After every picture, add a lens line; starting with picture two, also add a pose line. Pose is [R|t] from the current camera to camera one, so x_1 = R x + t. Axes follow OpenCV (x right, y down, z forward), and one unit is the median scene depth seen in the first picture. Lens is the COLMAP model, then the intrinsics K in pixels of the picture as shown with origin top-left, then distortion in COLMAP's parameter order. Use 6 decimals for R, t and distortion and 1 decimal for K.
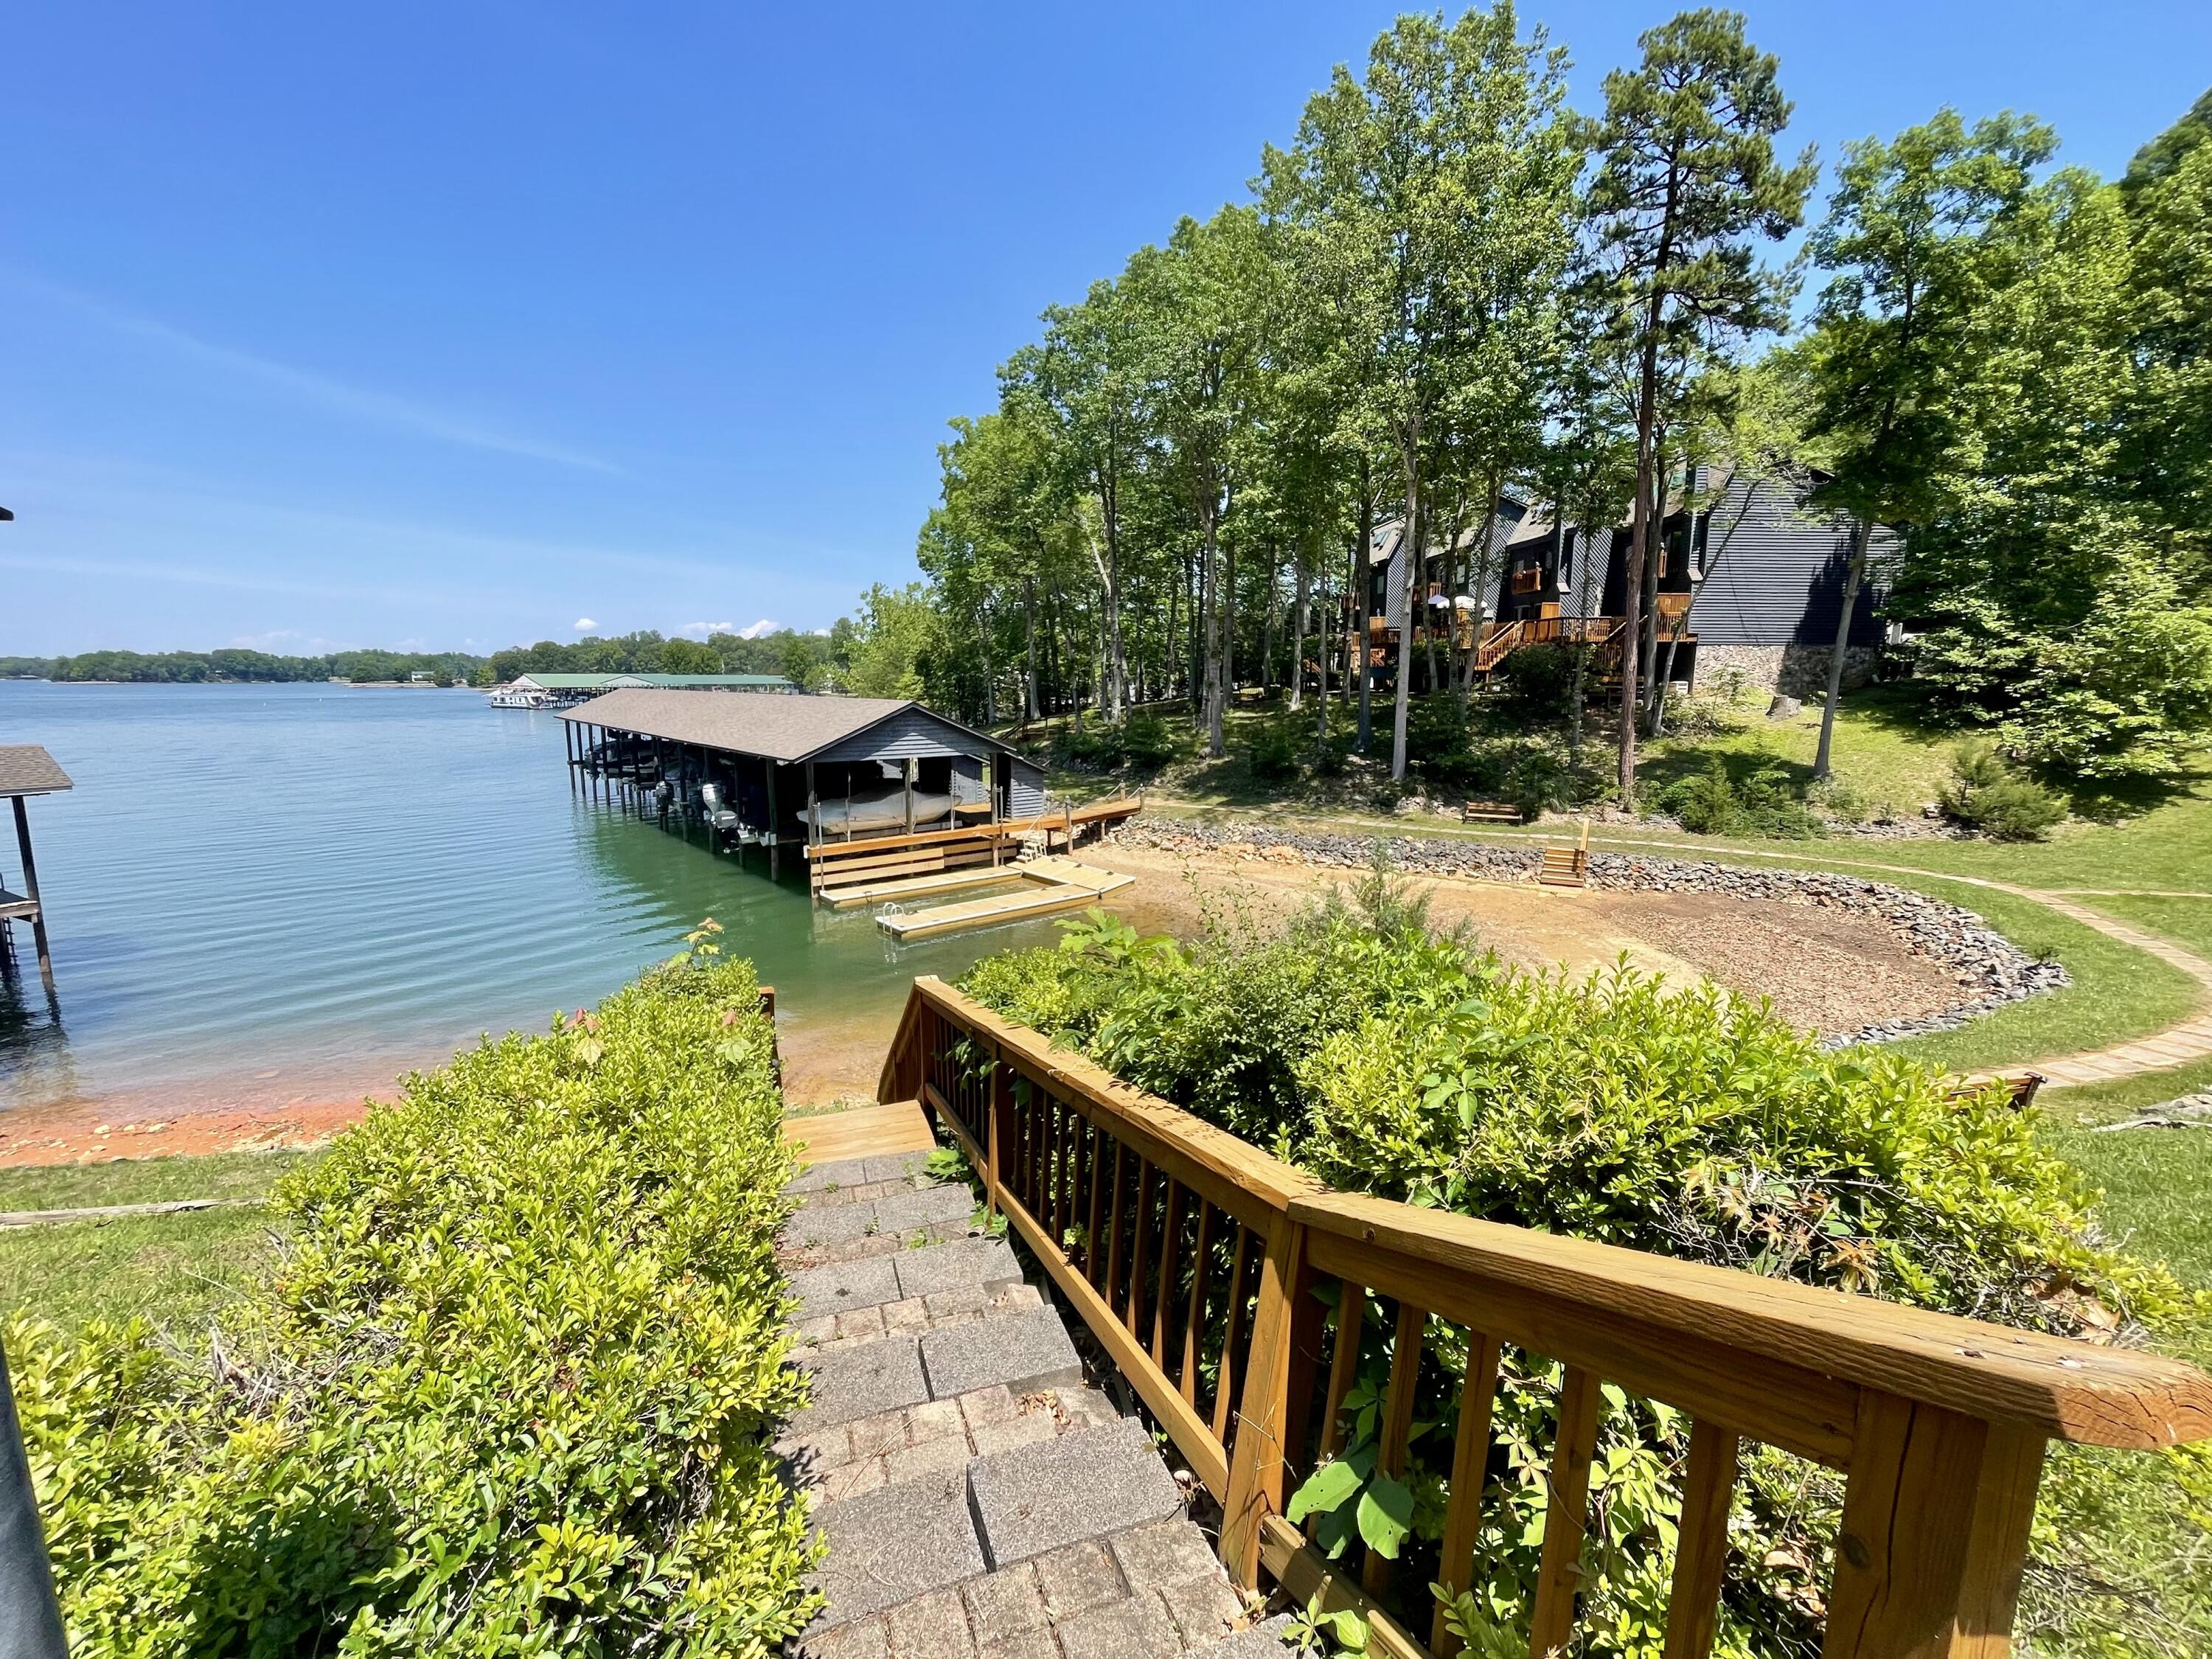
lens RADIAL K [[905.1, 0, 1106.0], [0, 905.1, 829.5], [0, 0, 1]] dist [0.001070, 0.000231]
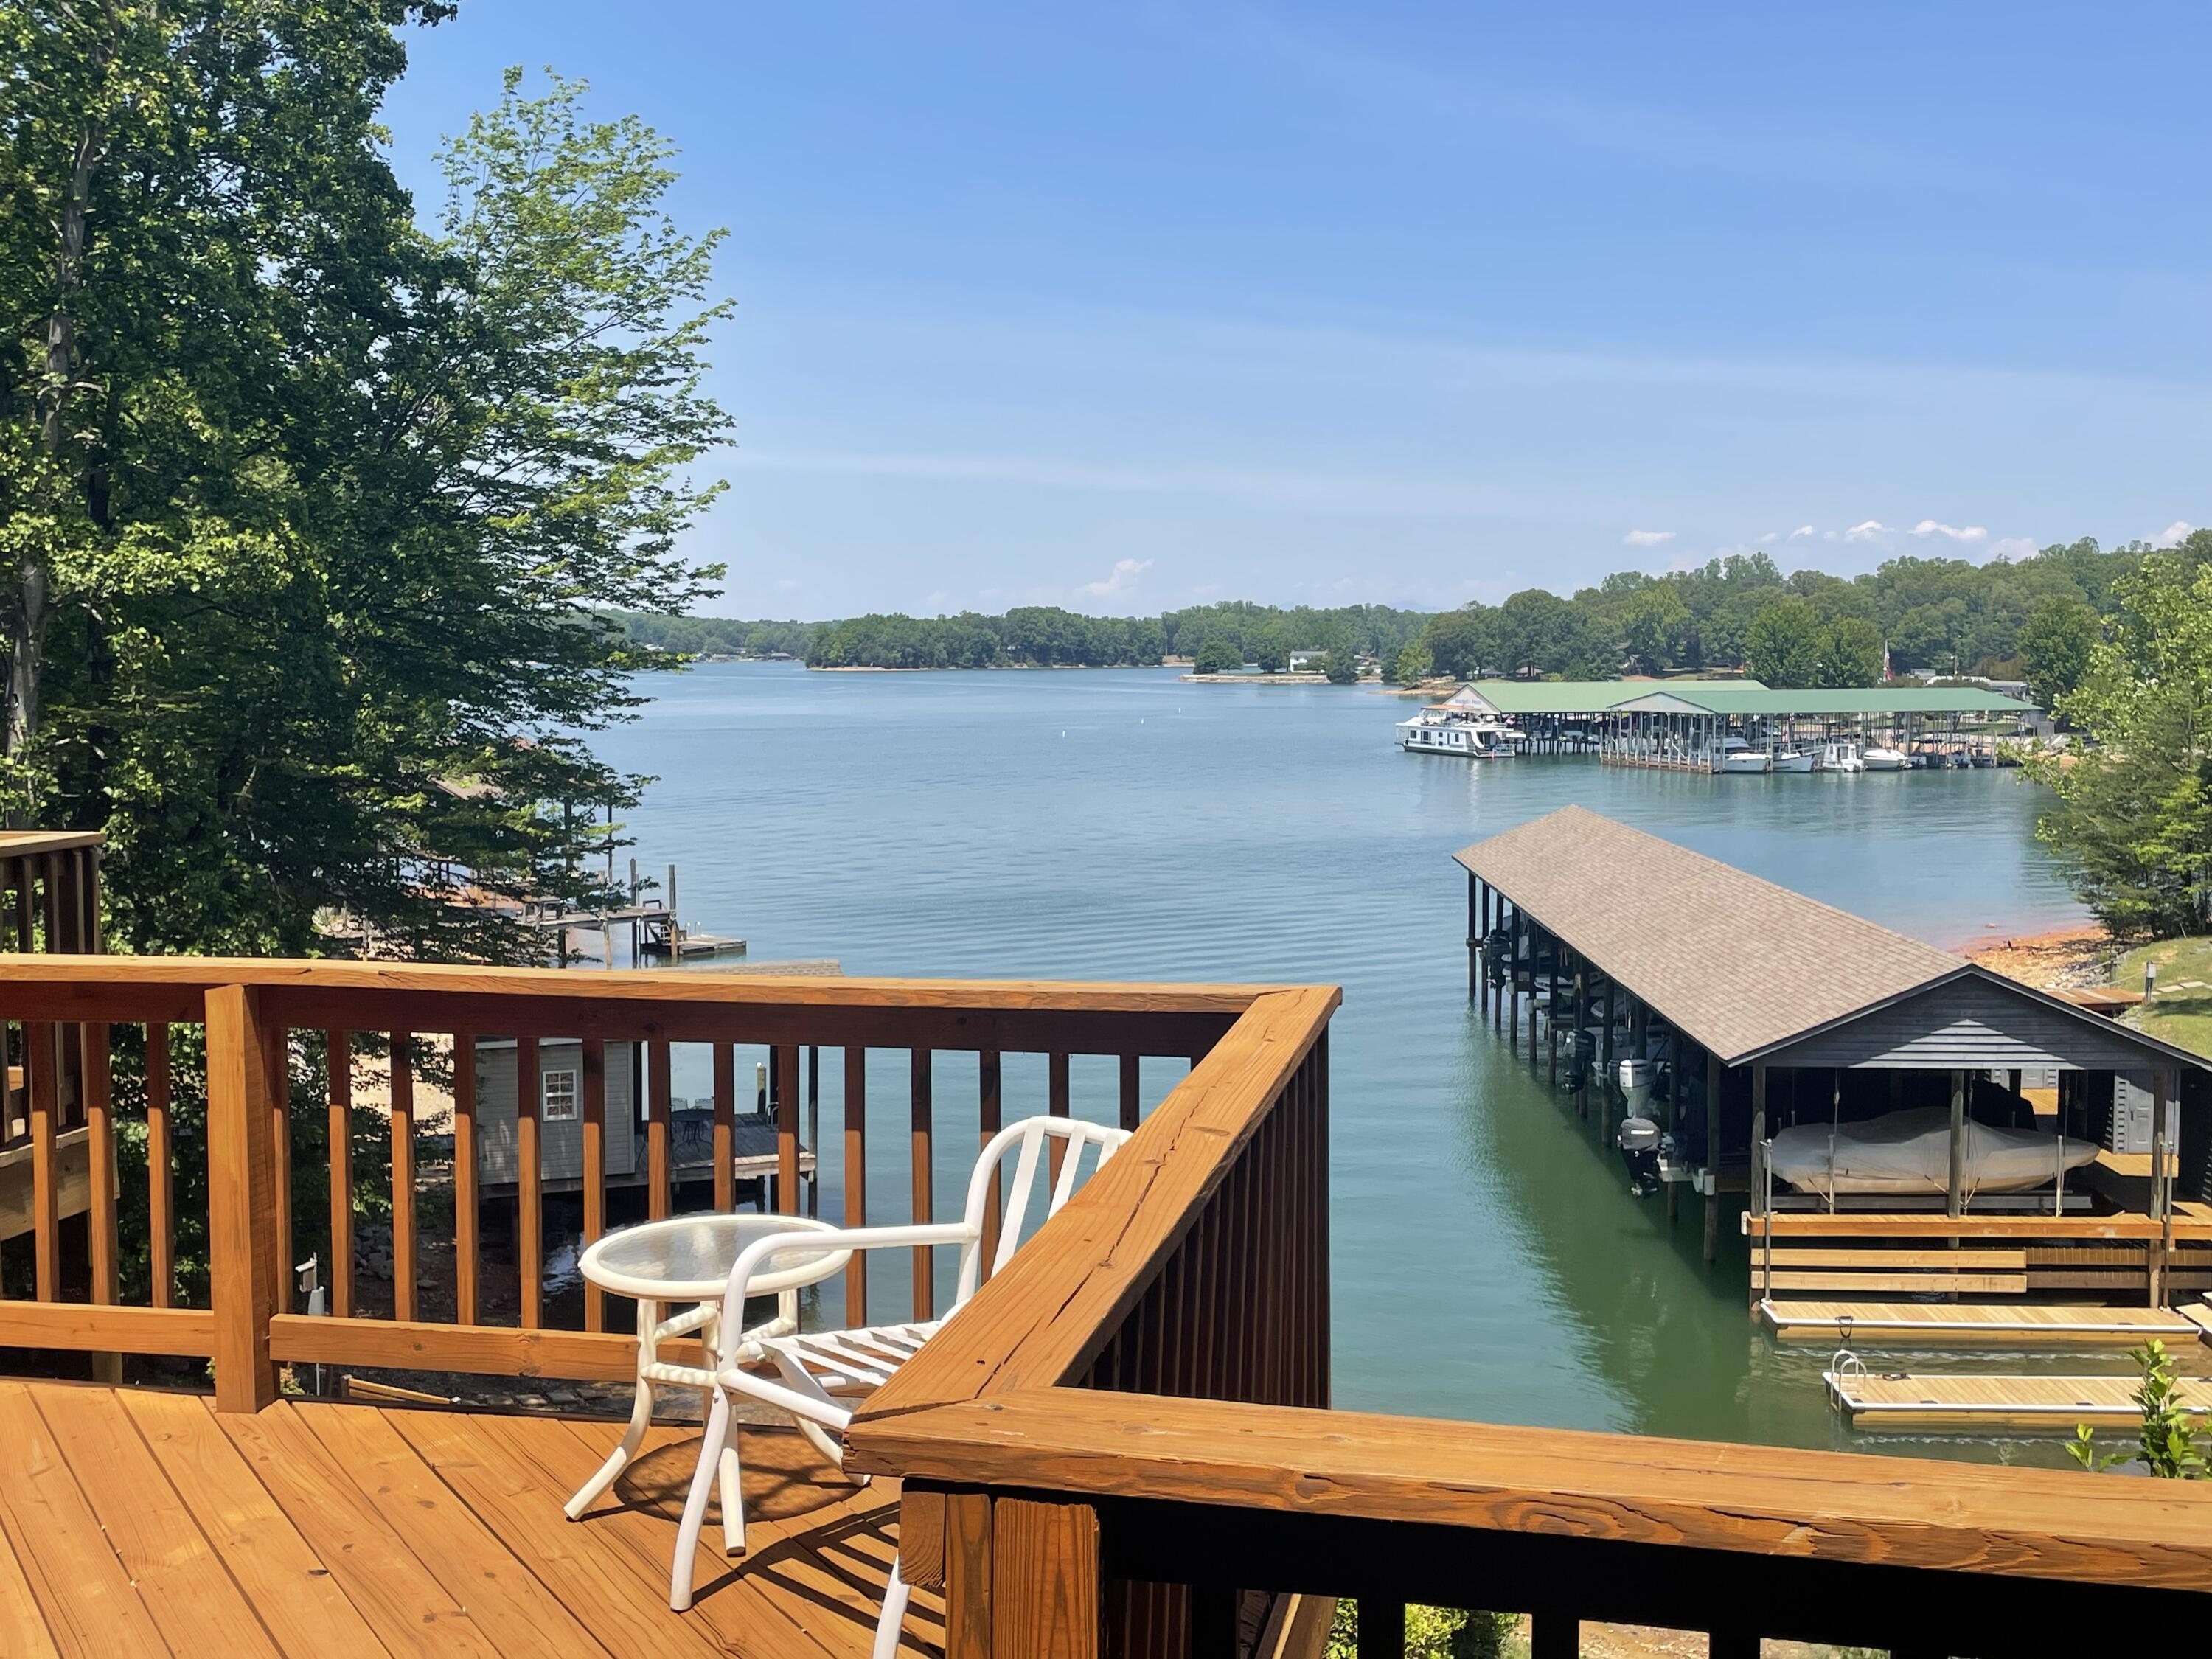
lens RADIAL K [[2342.3, 0, 1106.0], [0, 2342.3, 829.5], [0, 0, 1]] dist [-0.007826, -0.007231]
pose [[0.747211, 0.047260, -0.662904, 0.238816], [-0.106386, 0.993111, -0.049114, -0.078774], [0.656017, 0.107222, 0.747091, -0.260678]]
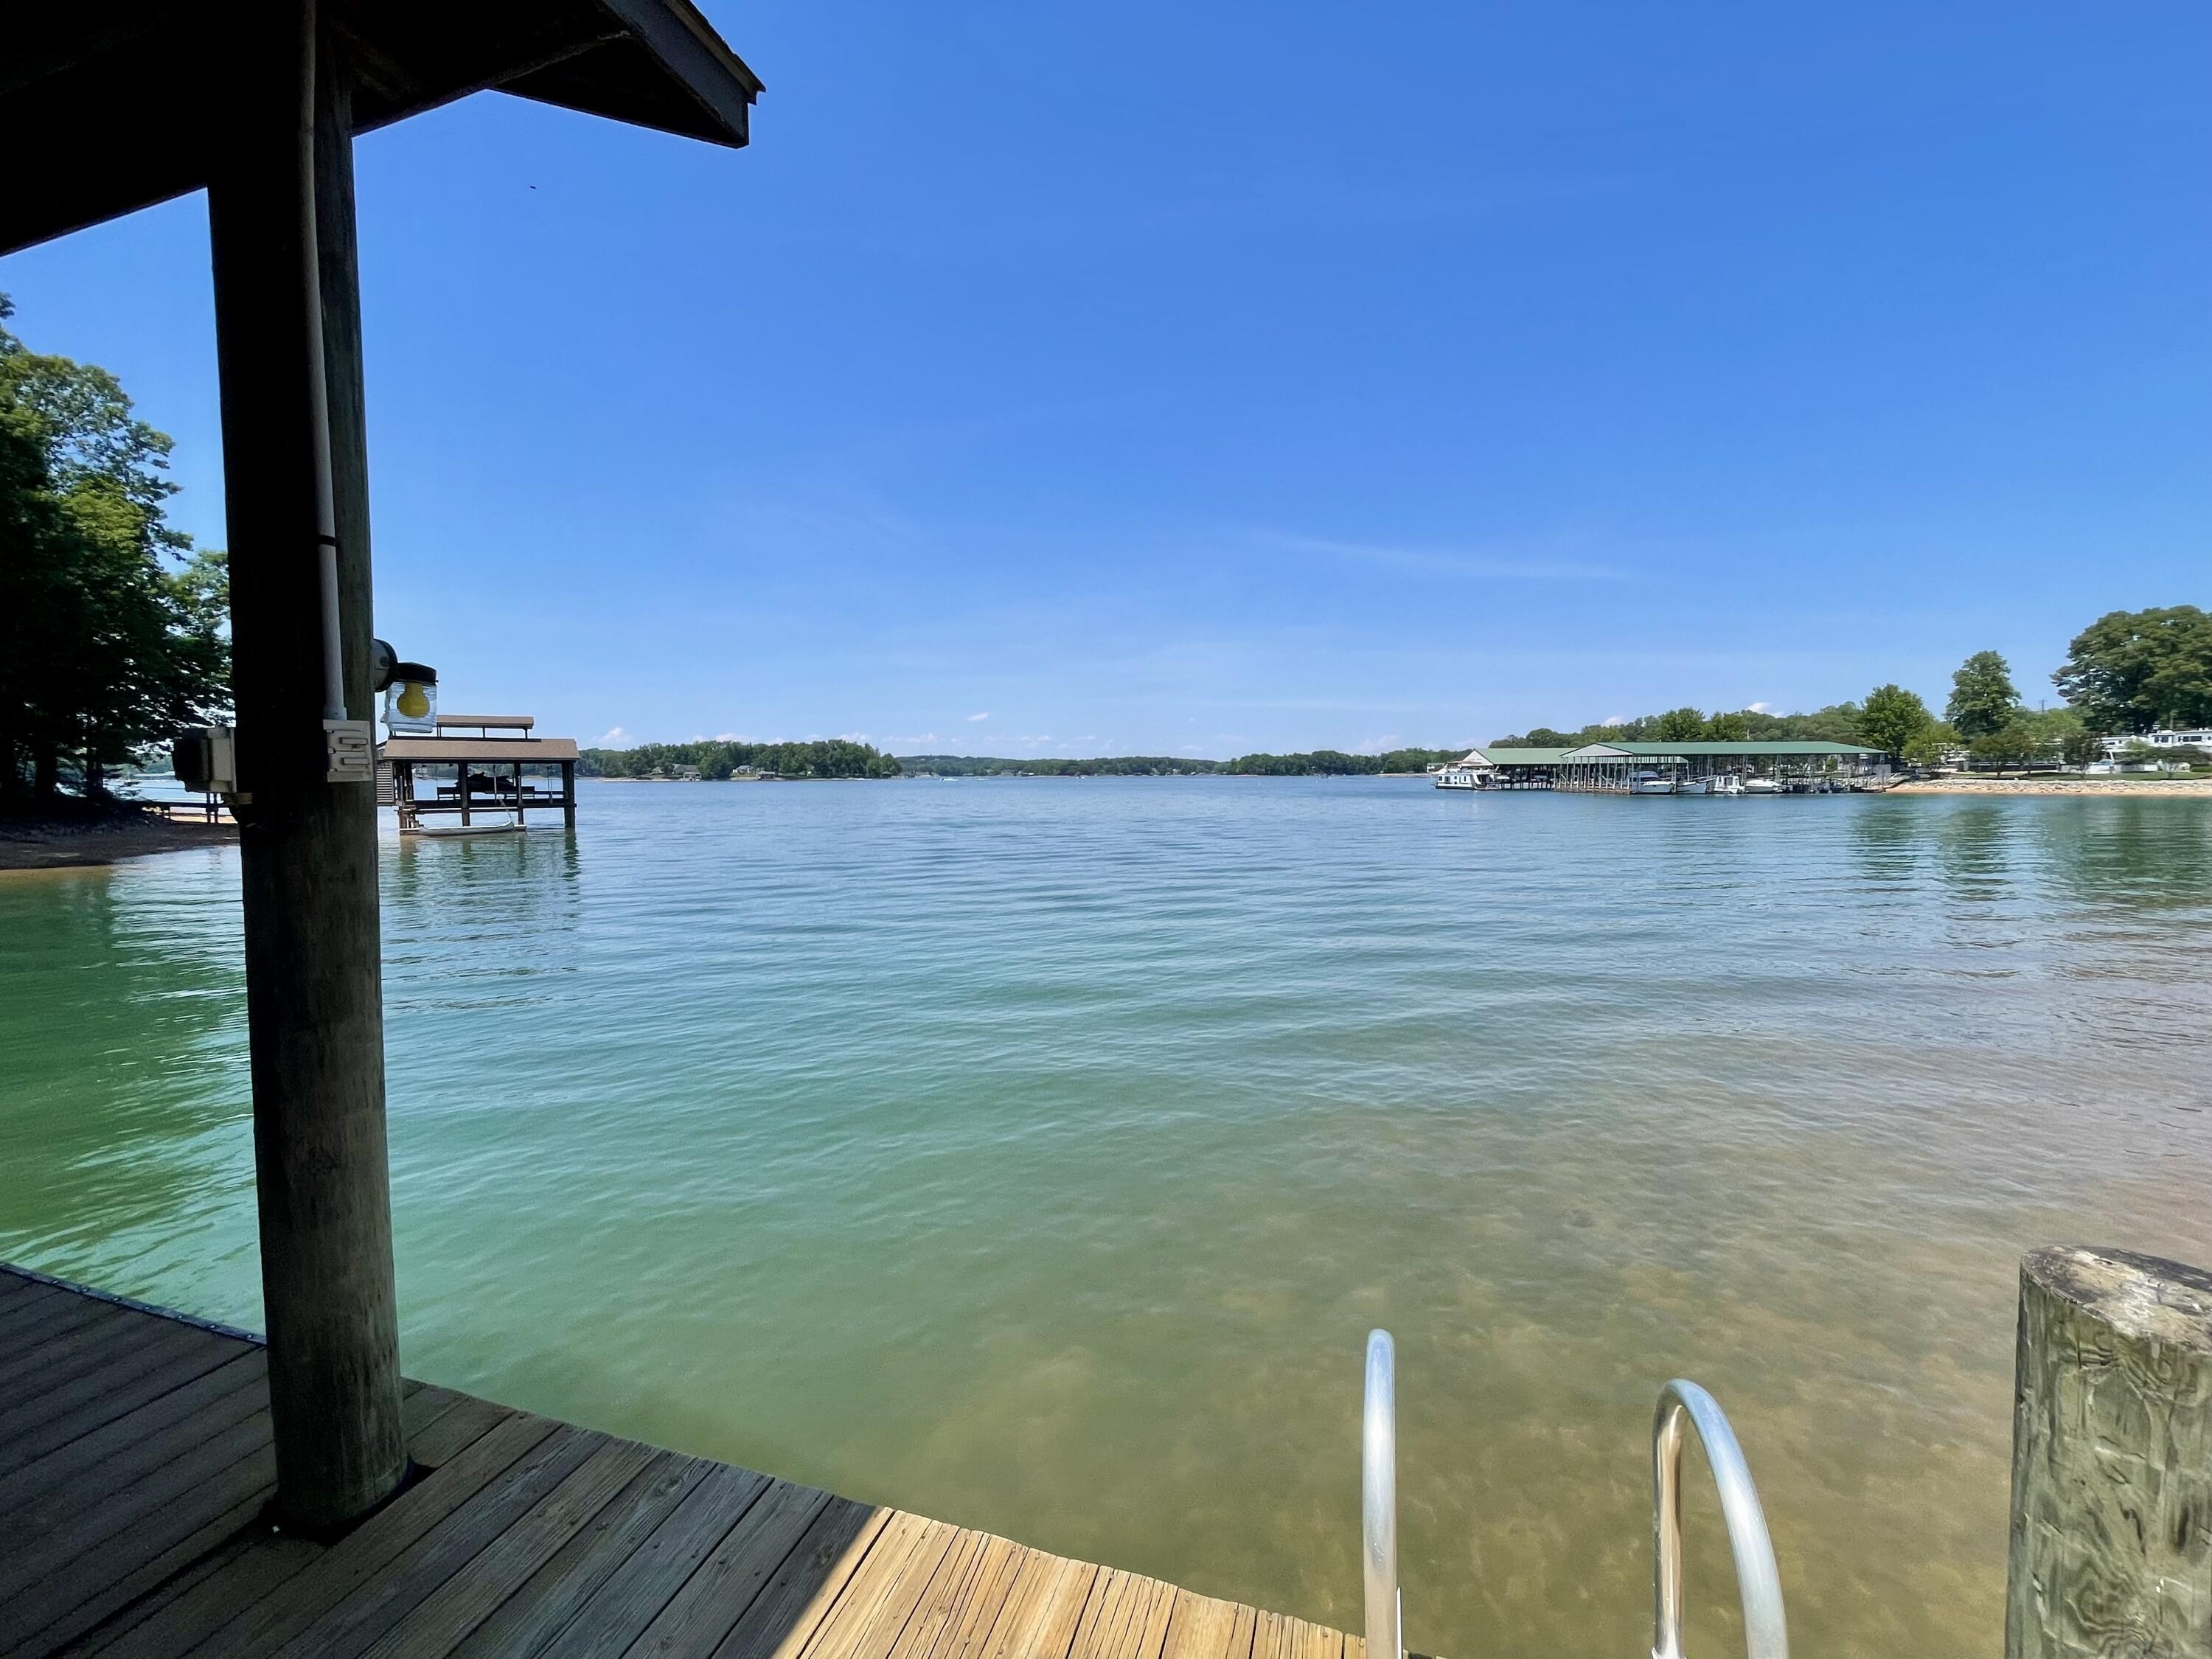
lens RADIAL K [[905.1, 0, 1106.0], [0, 905.1, 829.5], [0, 0, 1]] dist [0.001070, 0.000231]
pose [[0.535841, 0.044355, -0.843153, -0.759808], [-0.129560, 0.991112, -0.030199, -0.182815], [0.834319, 0.125421, 0.536825, 1.765084]]
